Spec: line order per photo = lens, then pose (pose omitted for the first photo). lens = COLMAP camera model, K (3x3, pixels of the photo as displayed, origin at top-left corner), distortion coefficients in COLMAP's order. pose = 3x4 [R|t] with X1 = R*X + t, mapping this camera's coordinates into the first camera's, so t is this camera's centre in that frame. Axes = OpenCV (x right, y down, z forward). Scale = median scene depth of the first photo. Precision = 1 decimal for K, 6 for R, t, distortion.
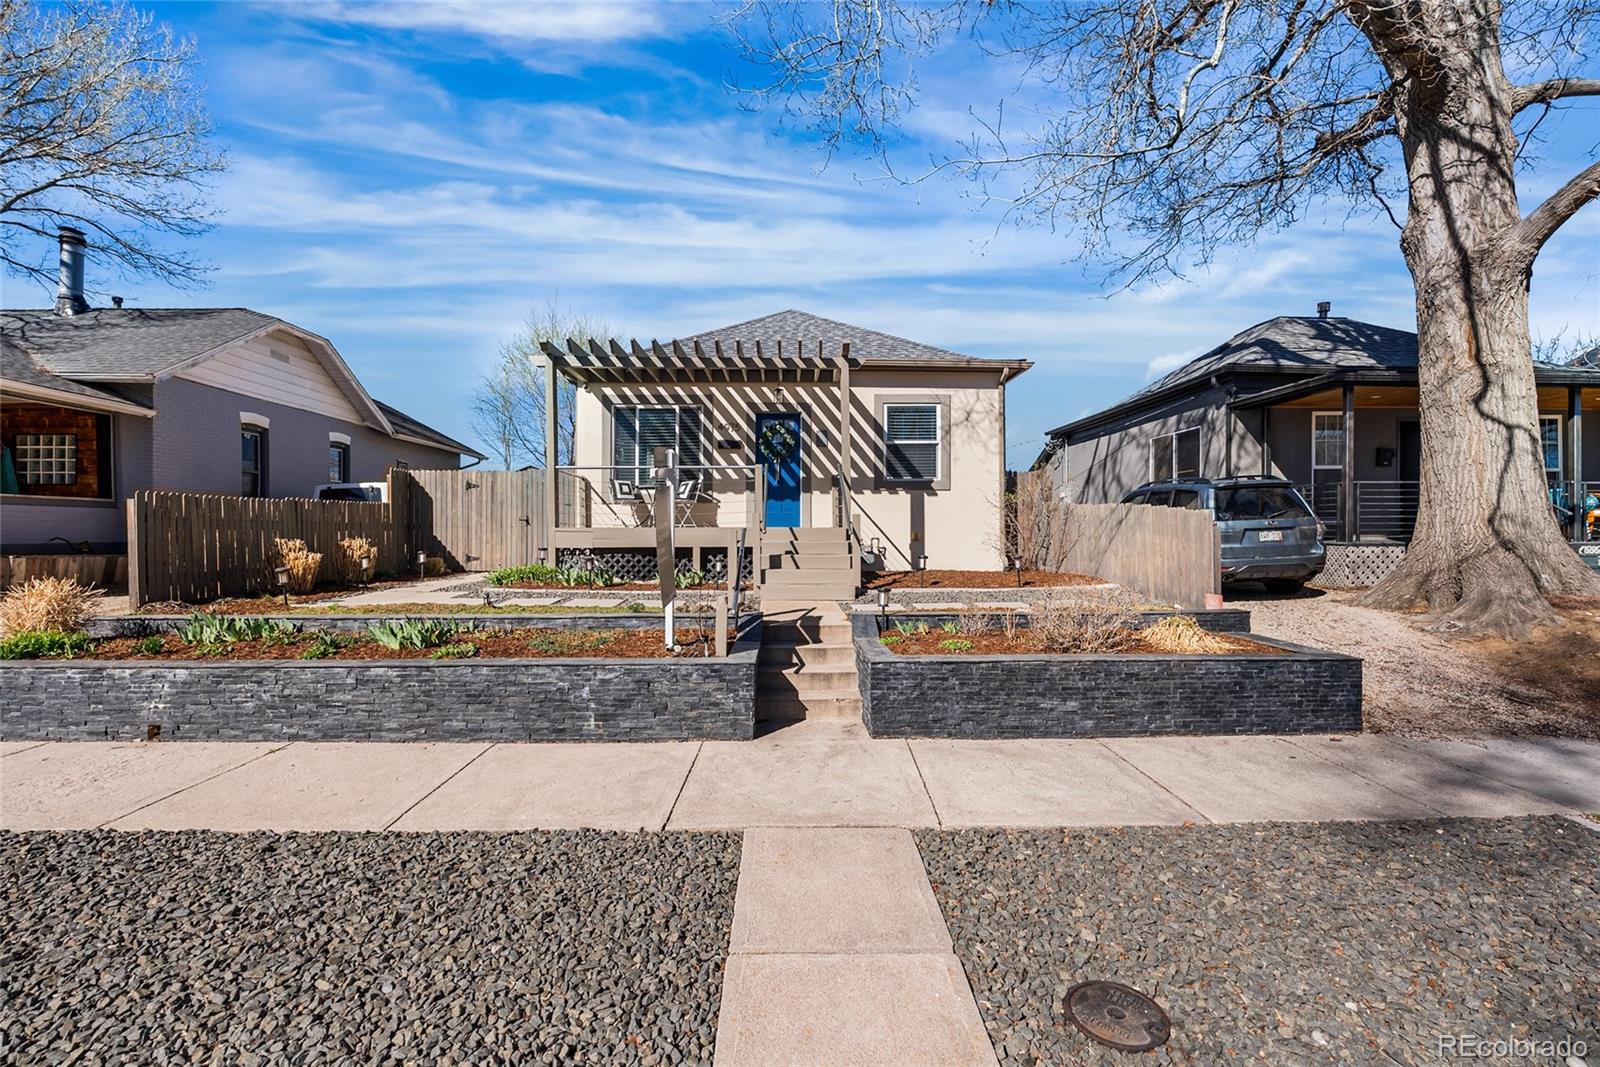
lens RADIAL K [[710.9, 0, 801.7], [0, 710.9, 529.2], [0, 0, 1]] dist [-0.004892, 0.000019]
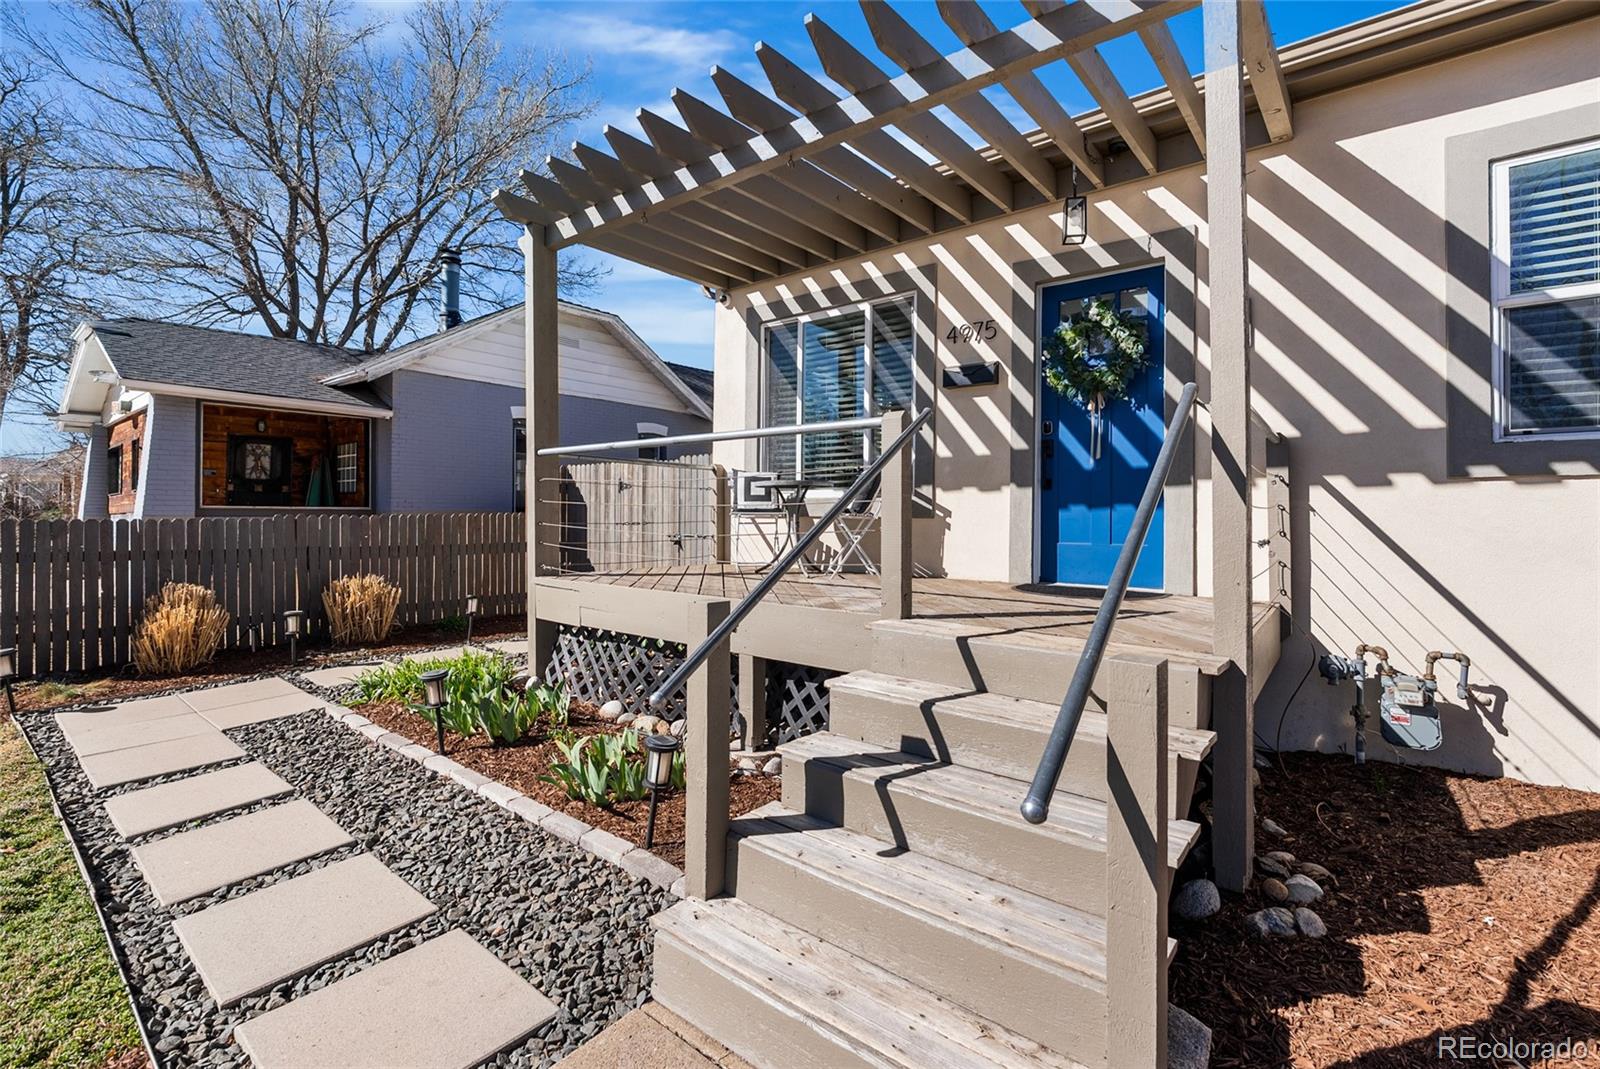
lens RADIAL K [[730.6, 0, 796.7], [0, 730.6, 506.8], [0, 0, 1]] dist [-0.002012, 0.000033]
pose [[0.753381, 0.000943, -0.657584, 0.098911], [-0.007898, 0.999940, -0.007614, -0.039527], [0.657537, 0.010929, 0.753343, 0.617177]]
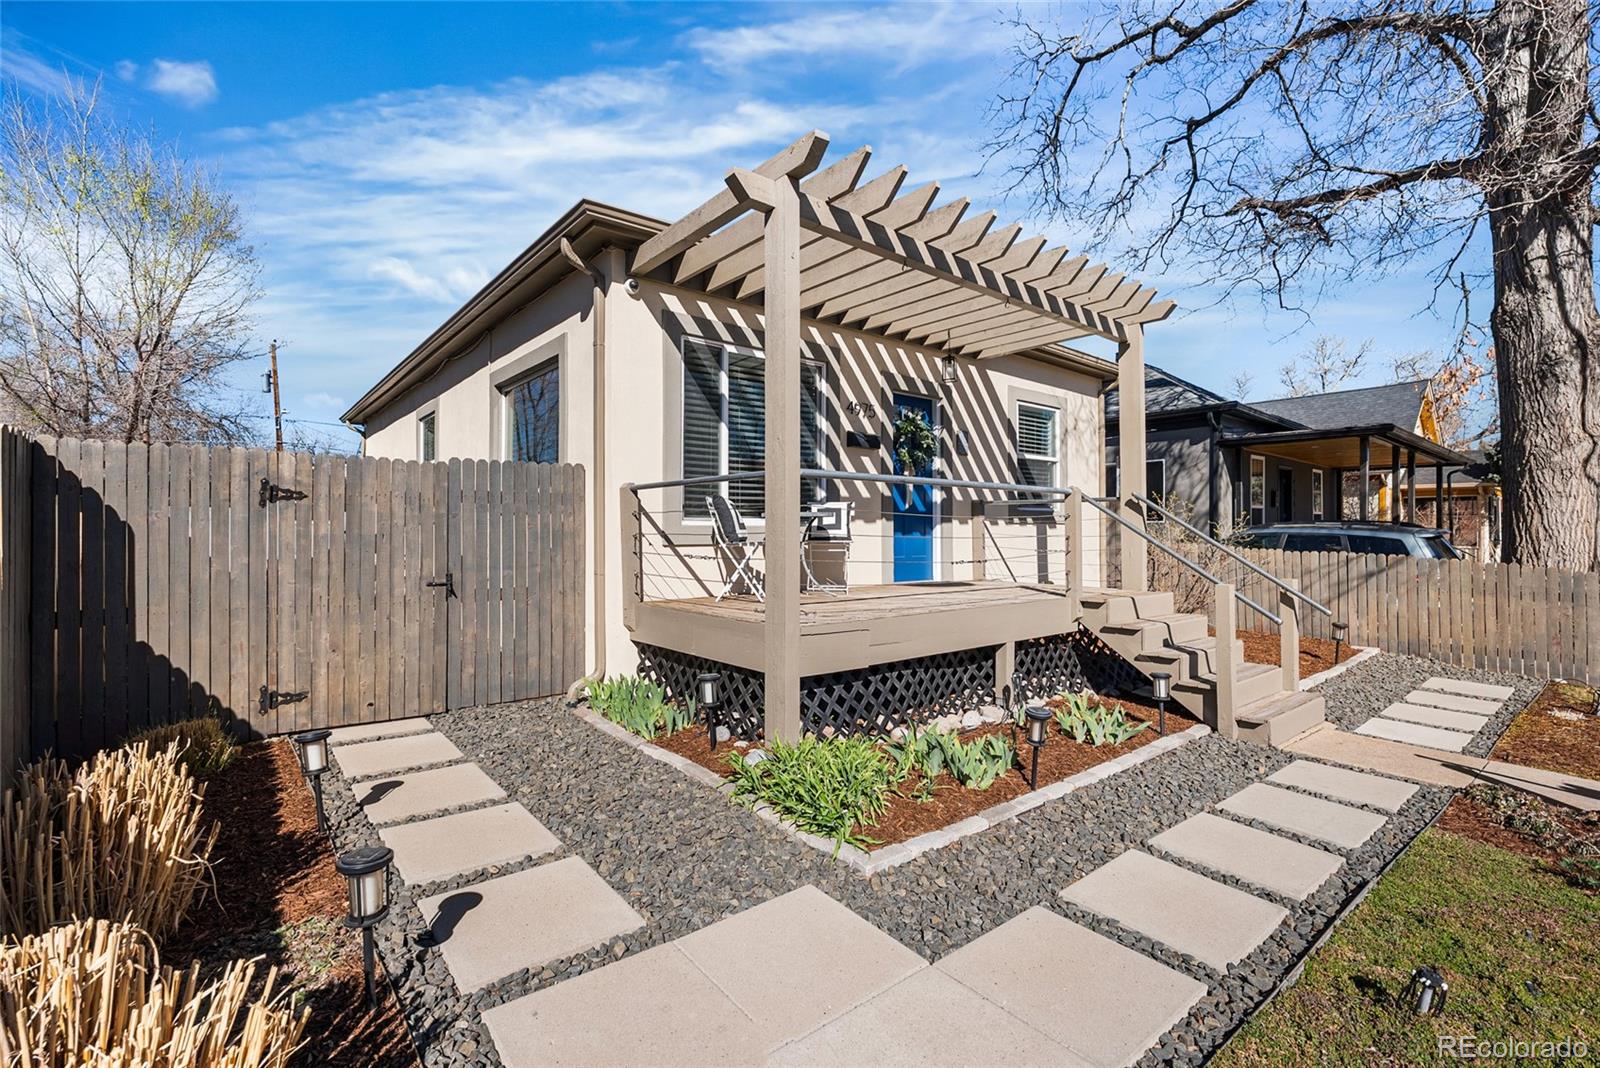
lens RADIAL K [[710.9, 0, 801.7], [0, 710.9, 529.7], [0, 0, 1]] dist [-0.004892, 0.000019]
pose [[0.792242, 0.006123, 0.610176, -0.488125], [-0.004653, 0.999981, -0.003994, -0.044229], [-0.610189, 0.000325, 0.792256, 0.574698]]
